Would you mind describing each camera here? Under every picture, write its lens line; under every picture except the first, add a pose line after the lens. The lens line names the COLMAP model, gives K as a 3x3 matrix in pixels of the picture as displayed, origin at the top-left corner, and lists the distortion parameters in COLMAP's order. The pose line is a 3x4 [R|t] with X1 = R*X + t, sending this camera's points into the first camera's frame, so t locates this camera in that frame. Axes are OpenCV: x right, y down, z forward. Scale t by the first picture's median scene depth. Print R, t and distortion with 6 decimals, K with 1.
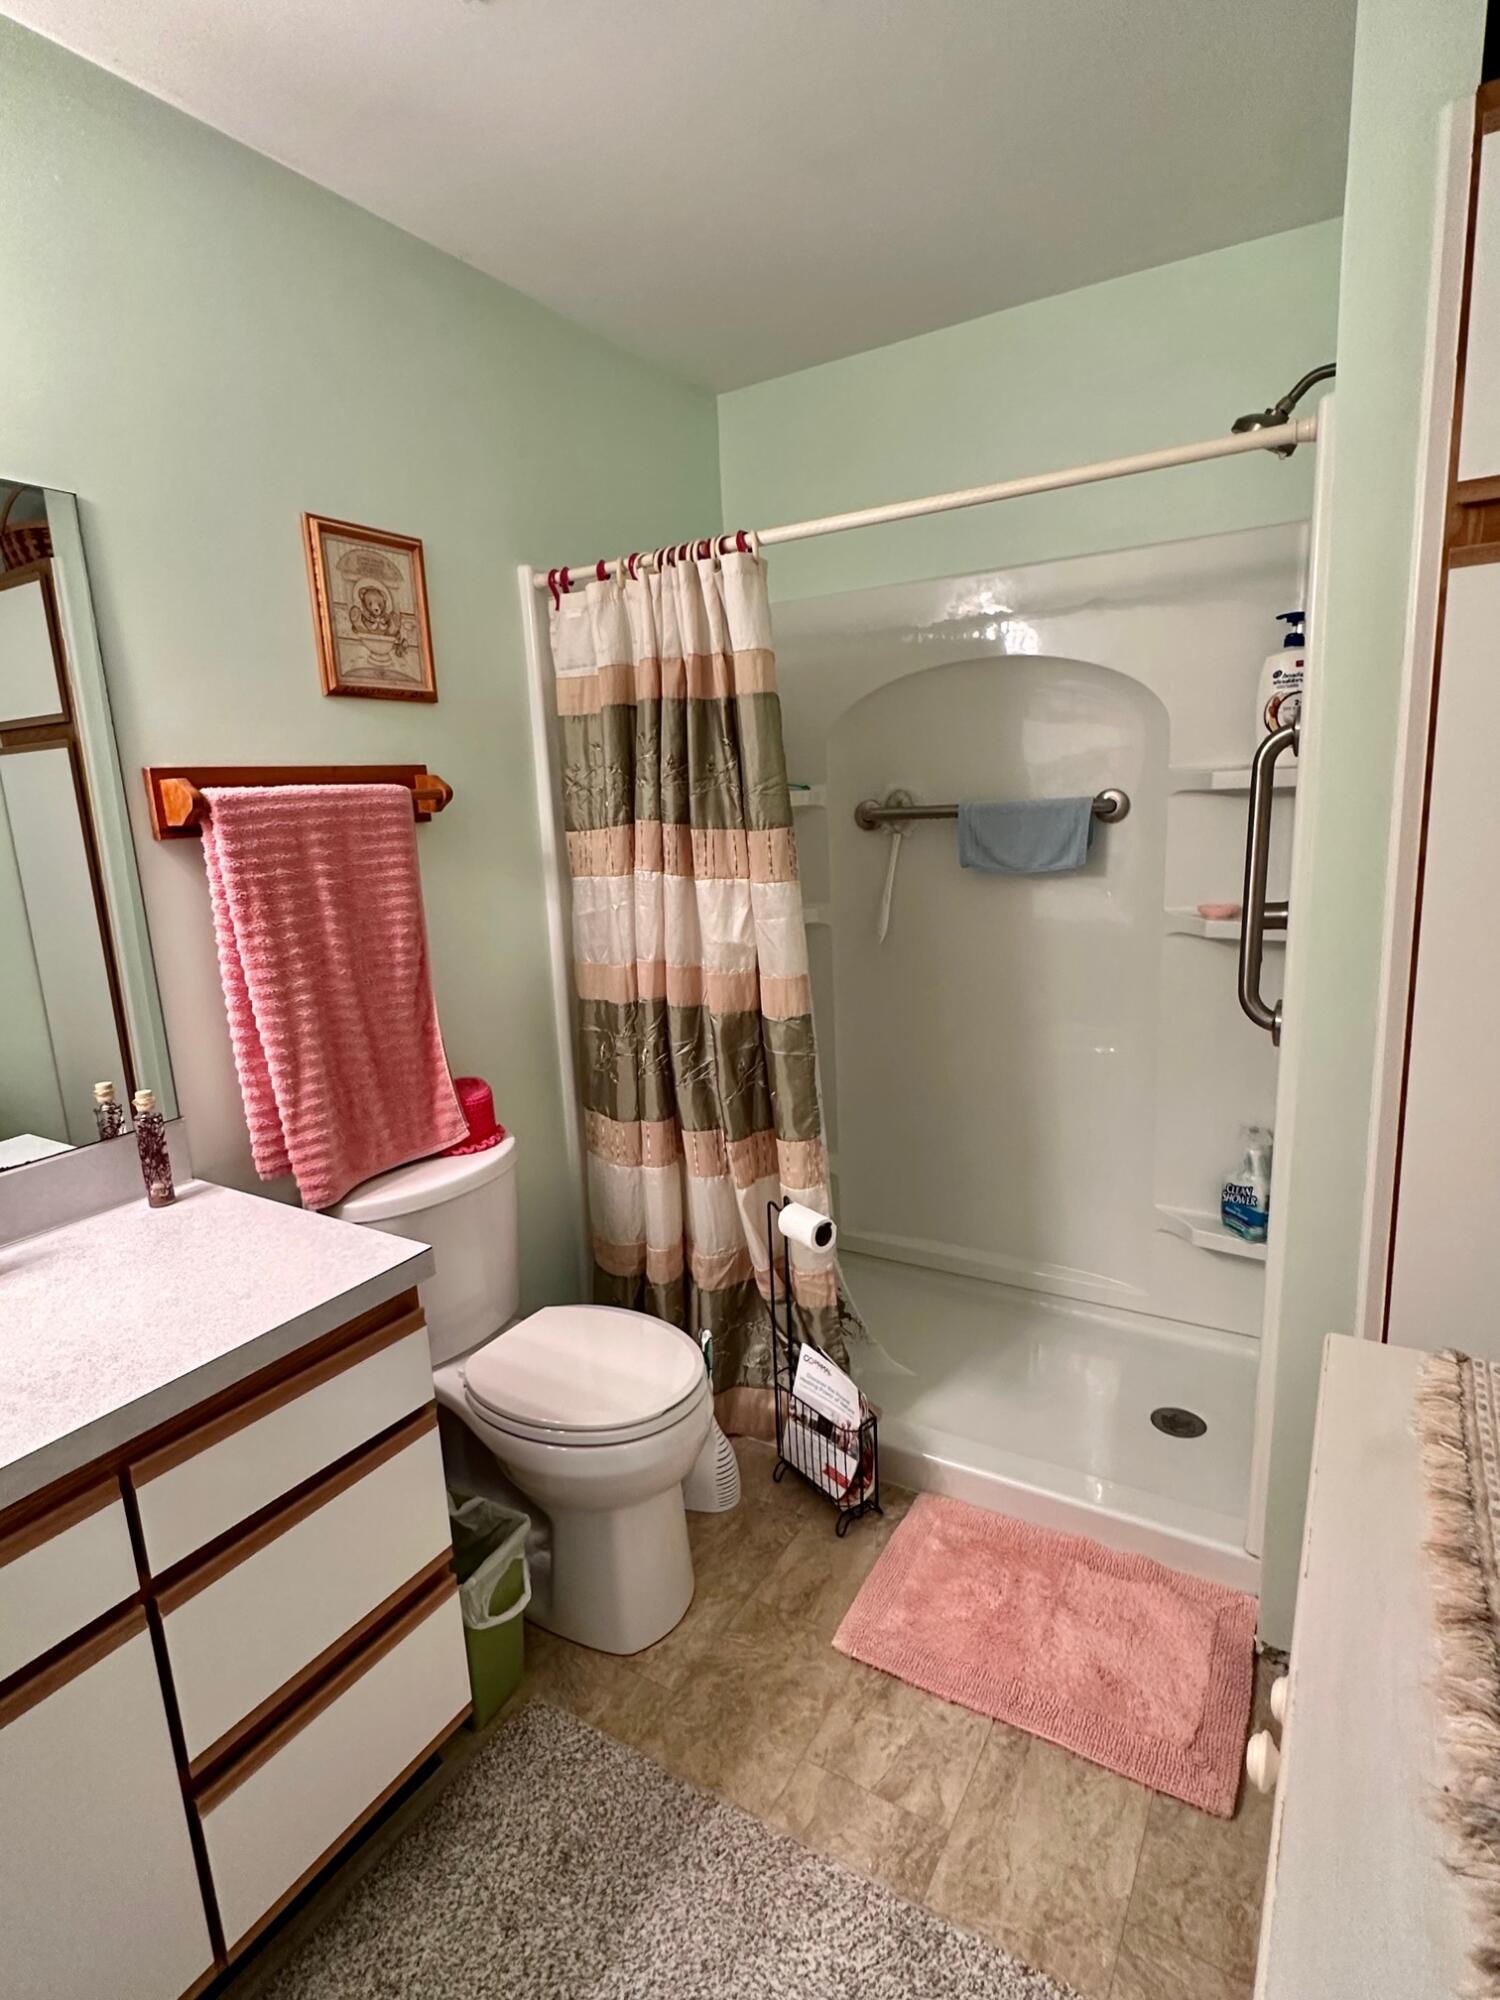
lens RADIAL K [[1019.6, 0, 750.0], [0, 1019.6, 1000.0], [0, 0, 1]] dist [0.000322, -0.000221]
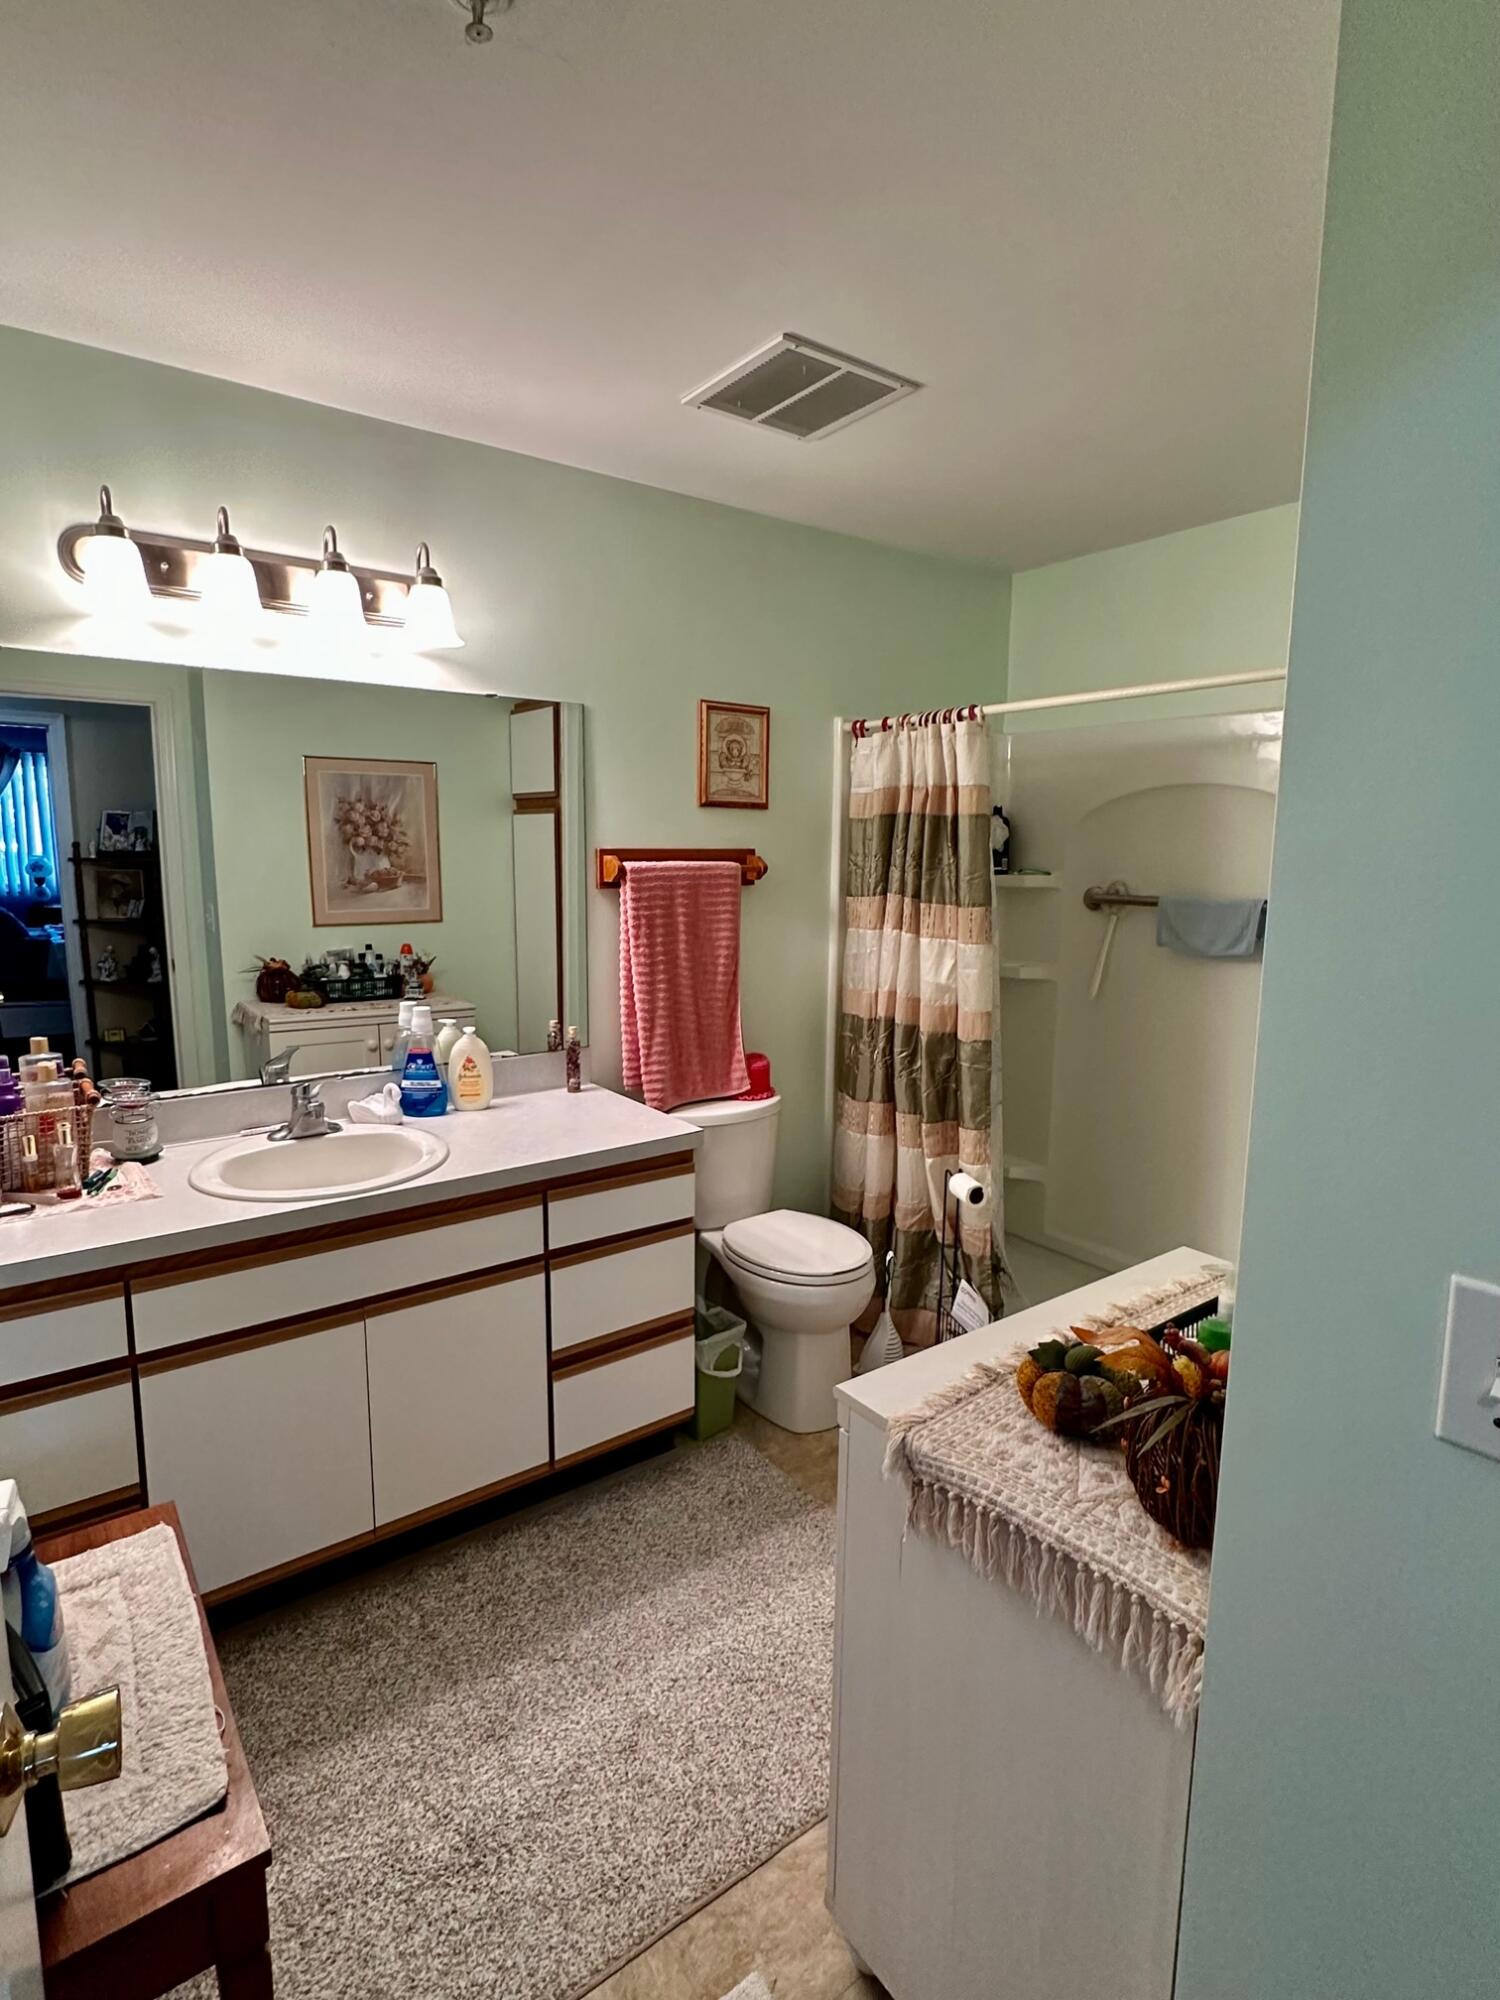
lens RADIAL K [[1019.6, 0, 750.0], [0, 1019.6, 1000.0], [0, 0, 1]] dist [0.000322, -0.000221]
pose [[0.927948, 0.111475, -0.355649, 0.258130], [-0.126244, 0.991827, -0.018511, 0.028539], [0.350679, 0.062076, 0.934436, -0.450015]]
